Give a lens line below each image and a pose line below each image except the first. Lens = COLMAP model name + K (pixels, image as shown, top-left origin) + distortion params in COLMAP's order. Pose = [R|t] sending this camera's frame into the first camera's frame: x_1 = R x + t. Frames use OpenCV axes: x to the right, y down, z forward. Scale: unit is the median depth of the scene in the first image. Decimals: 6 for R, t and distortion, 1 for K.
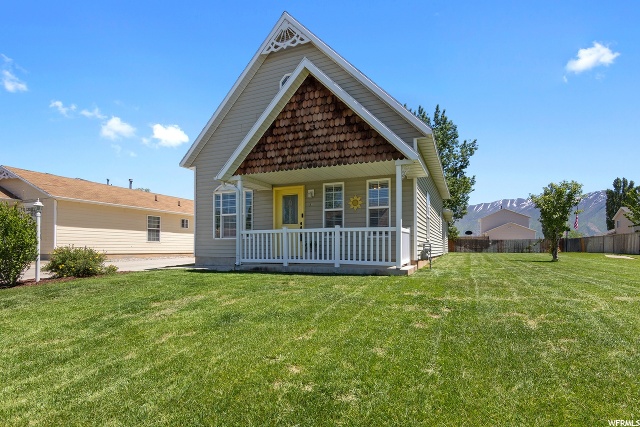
lens RADIAL K [[330.4, 0, 323.3], [0, 330.4, 237.0], [0, 0, 1]] dist [-0.000085, -0.000342]
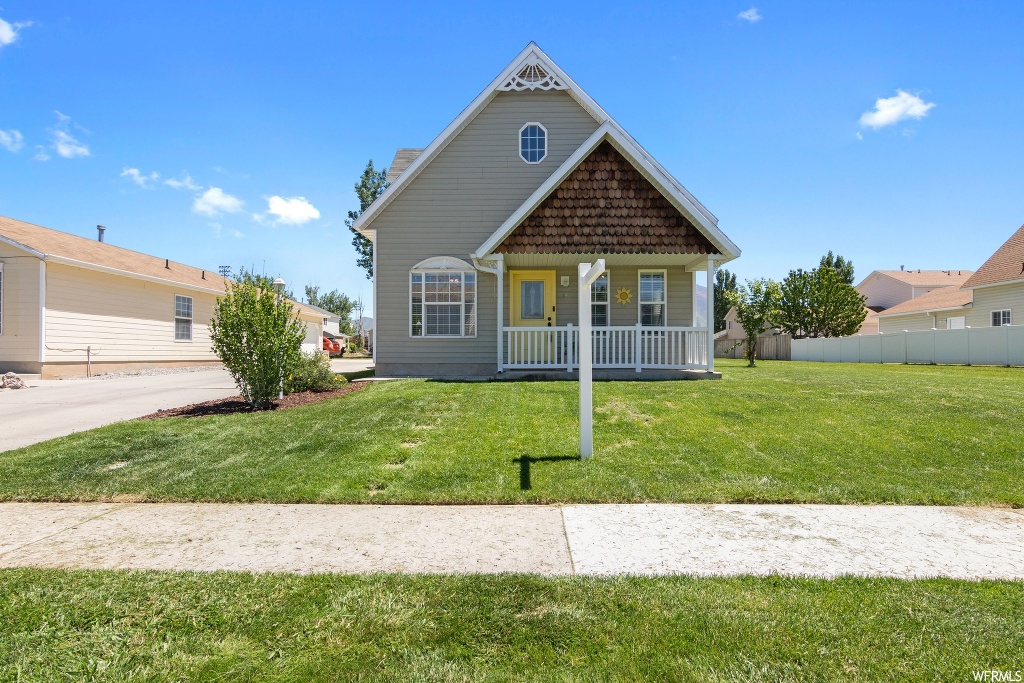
lens RADIAL K [[512.3, 0, 512.0], [0, 512.3, 341.5], [0, 0, 1]] dist [0.001604, 0.000399]
pose [[0.933825, 0.010512, 0.357575, -0.630100], [-0.013035, 0.999904, 0.004649, 0.008750], [-0.357491, -0.009002, 0.933873, -0.107224]]
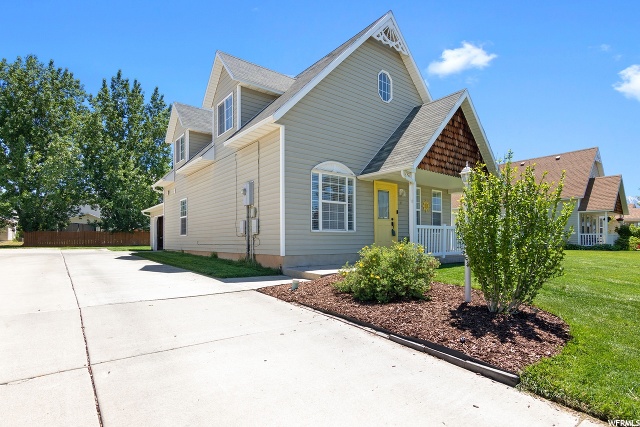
lens RADIAL K [[330.4, 0, 323.3], [0, 330.4, 237.0], [0, 0, 1]] dist [-0.000085, -0.000342]
pose [[0.481378, 0.007681, 0.876479, -1.204820], [-0.022777, 0.999734, 0.003748, 0.019820], [-0.876217, -0.021767, 0.481425, 0.737596]]
